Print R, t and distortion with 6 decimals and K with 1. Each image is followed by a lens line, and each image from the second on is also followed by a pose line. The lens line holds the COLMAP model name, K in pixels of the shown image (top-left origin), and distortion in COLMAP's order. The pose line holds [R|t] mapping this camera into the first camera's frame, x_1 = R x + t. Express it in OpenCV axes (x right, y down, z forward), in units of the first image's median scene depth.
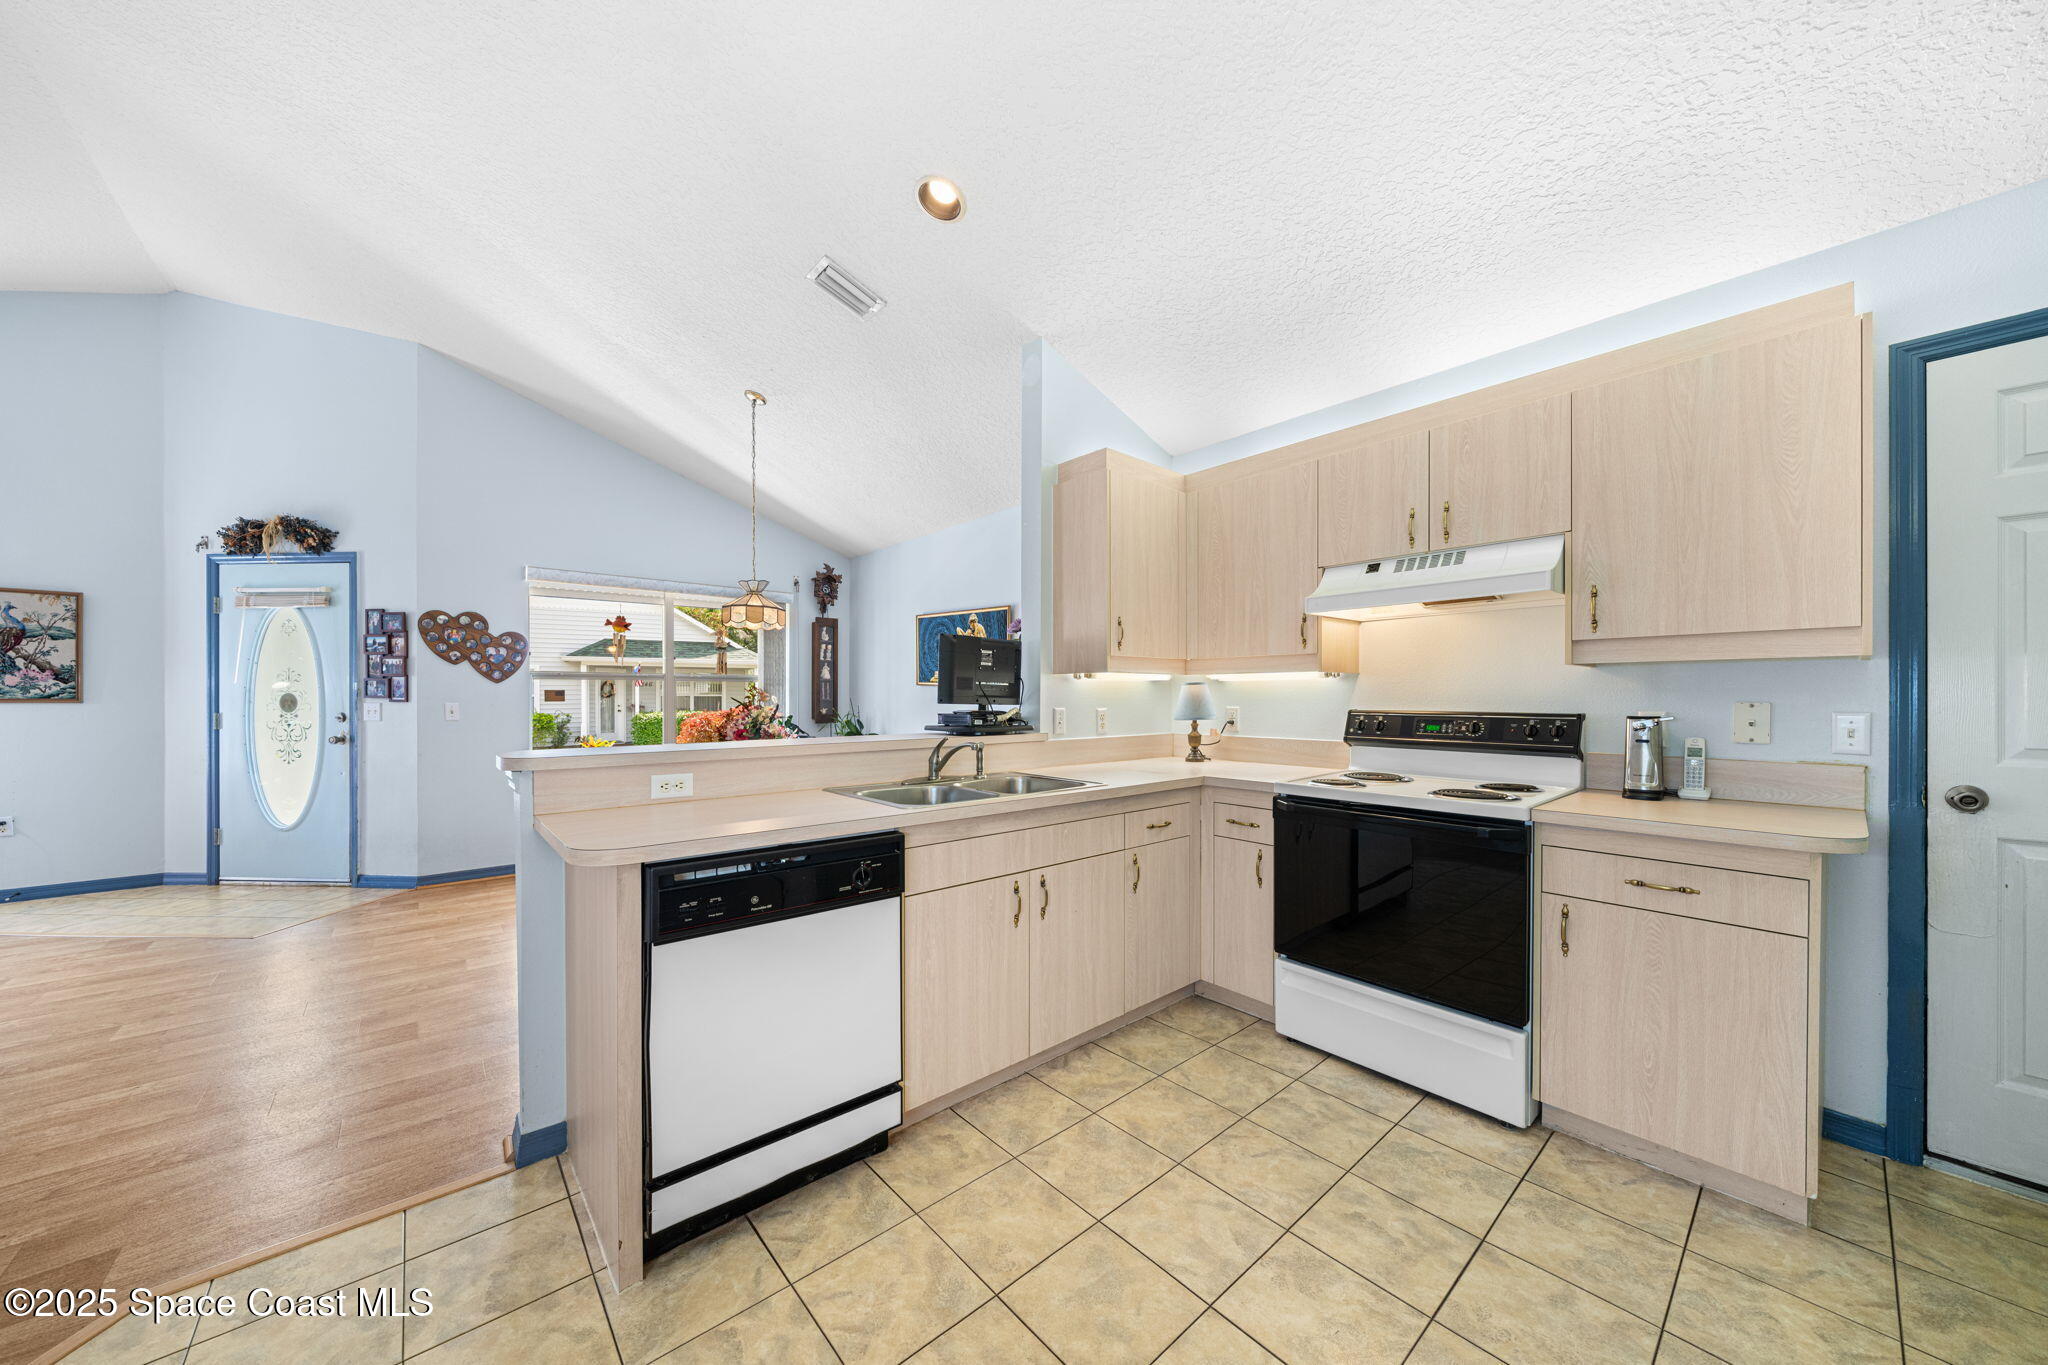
lens RADIAL K [[702.4, 0, 1030.8], [0, 702.4, 699.4], [0, 0, 1]] dist [-0.004707, 0.000221]
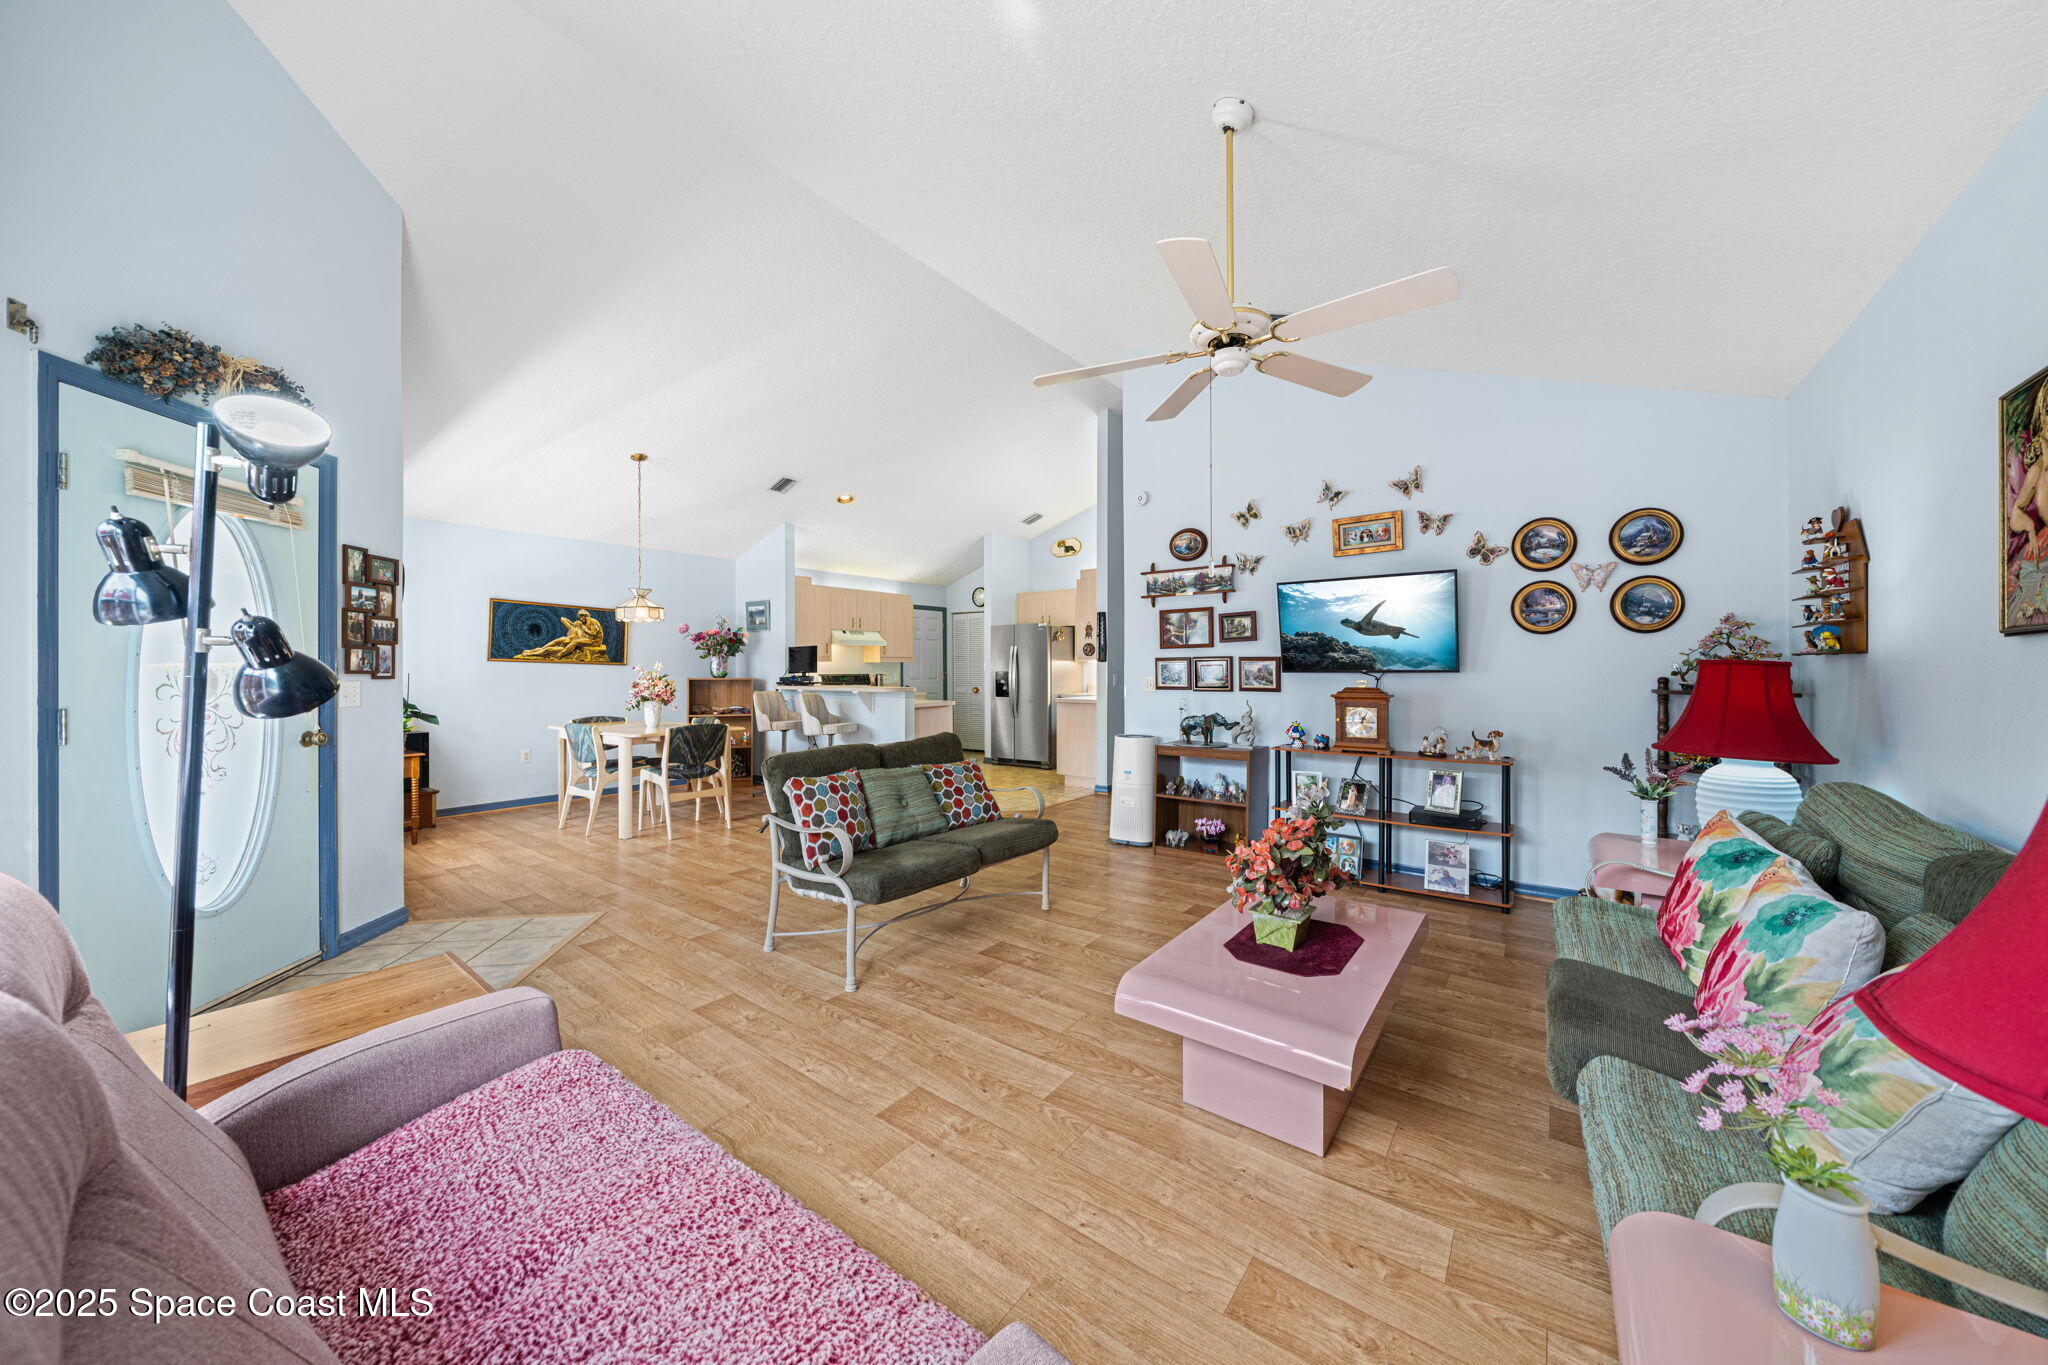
lens RADIAL K [[702.4, 0, 1038.3], [0, 702.4, 669.4], [0, 0, 1]] dist [-0.004707, 0.000221]
pose [[-0.204787, 0.000561, 0.978806, -1.758999], [0.009023, 0.999958, 0.001315, -0.001277], [-0.978765, 0.009101, -0.204783, 0.472028]]
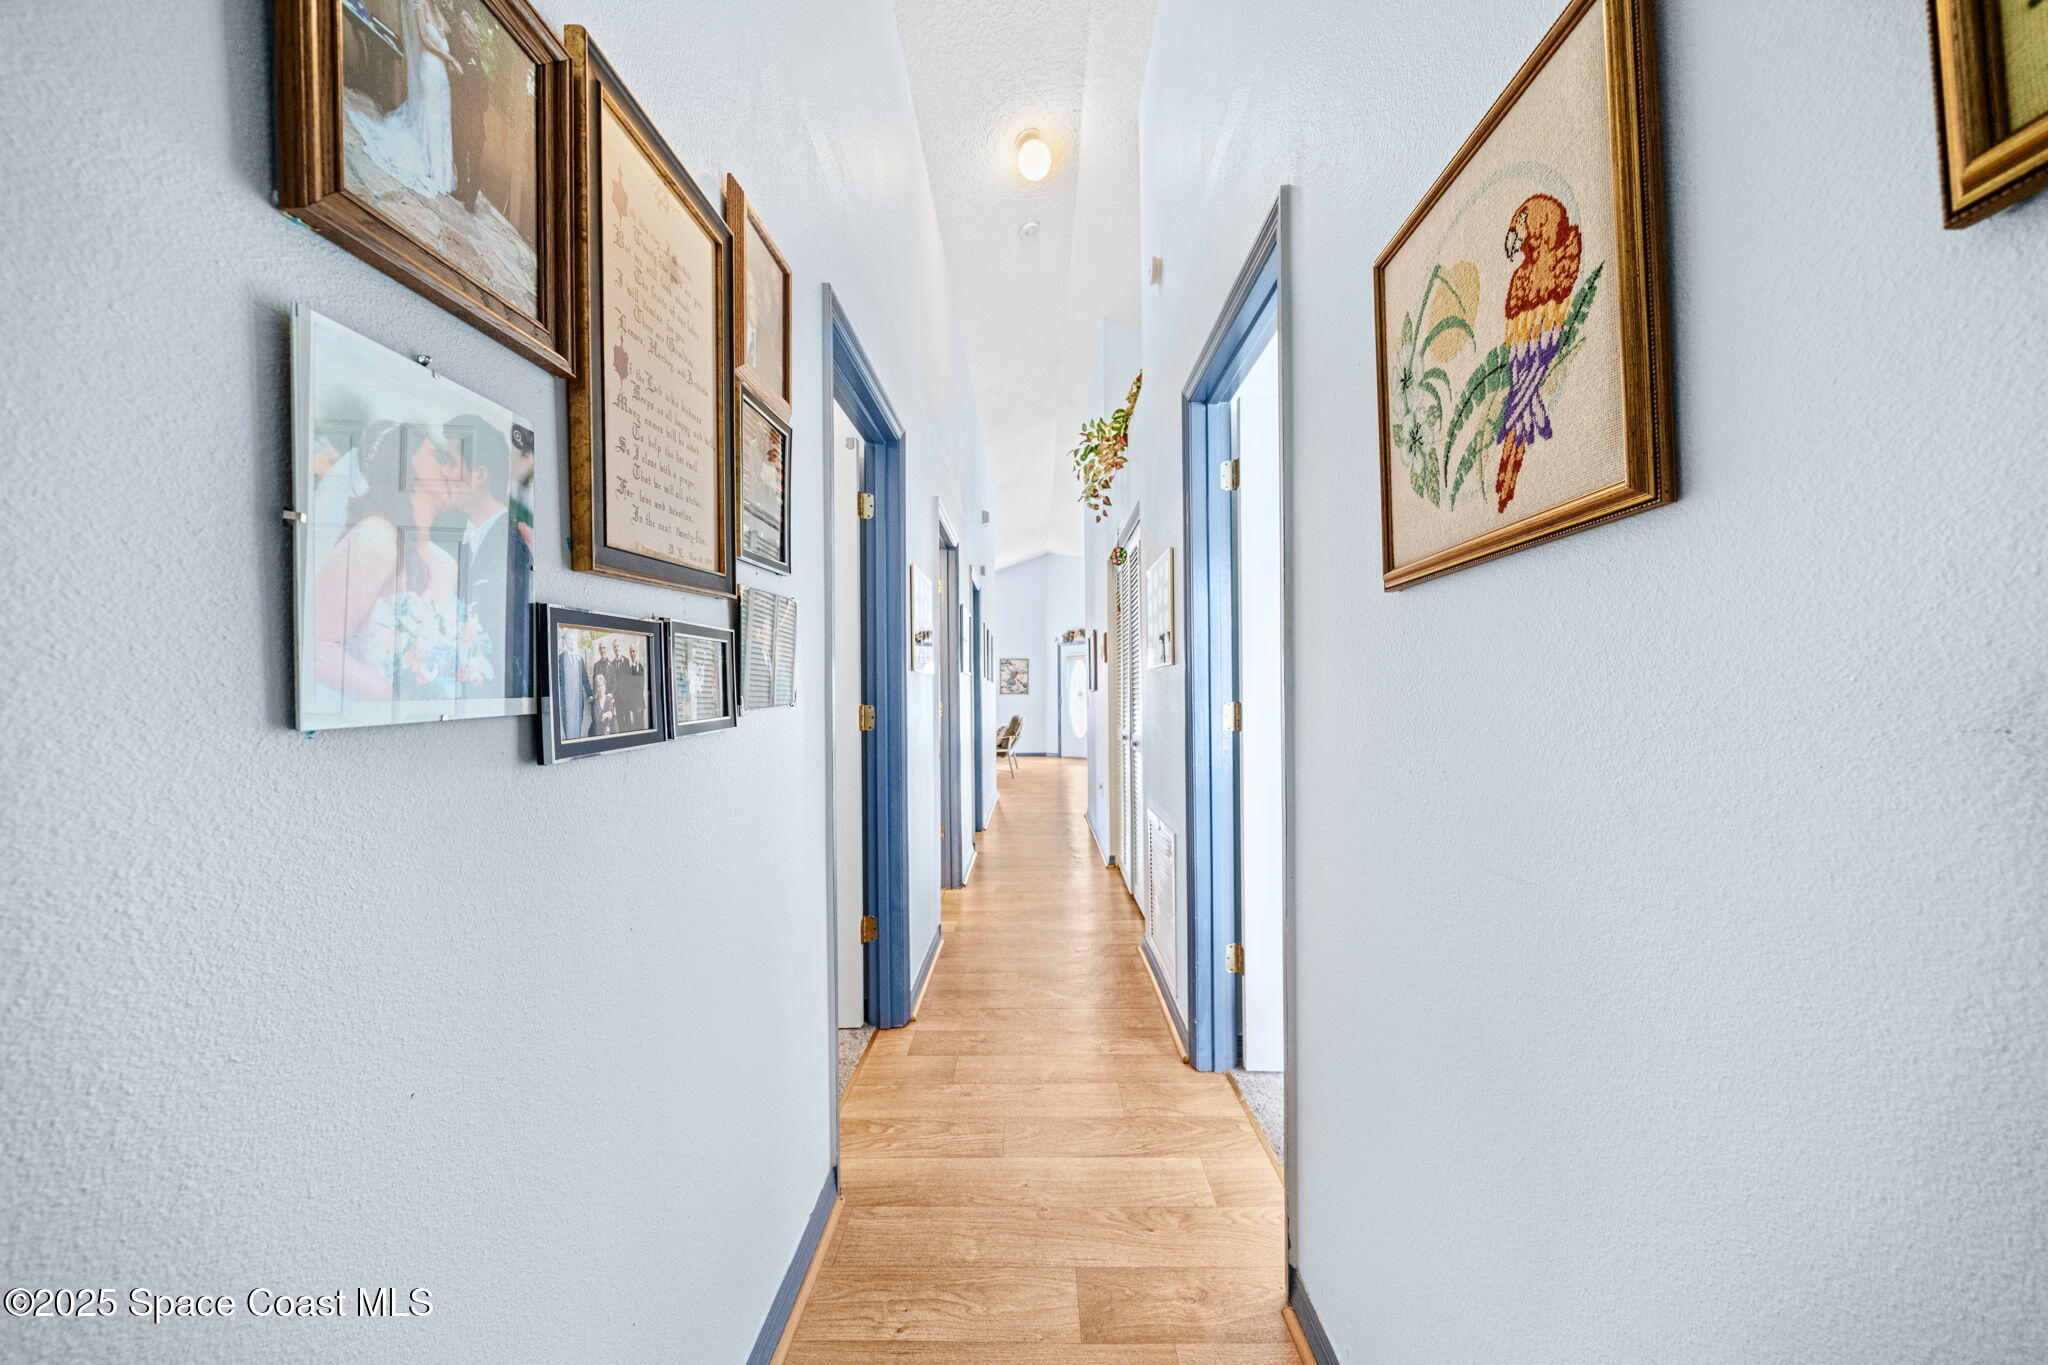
lens RADIAL K [[702.4, 0, 1022.8], [0, 702.4, 687.8], [0, 0, 1]] dist [-0.004707, 0.000221]
pose [[0.735904, -0.016178, -0.676893, 0.713058], [0.009330, 0.999862, -0.013753, 0.018632], [0.677022, 0.003806, 0.735953, -1.289283]]
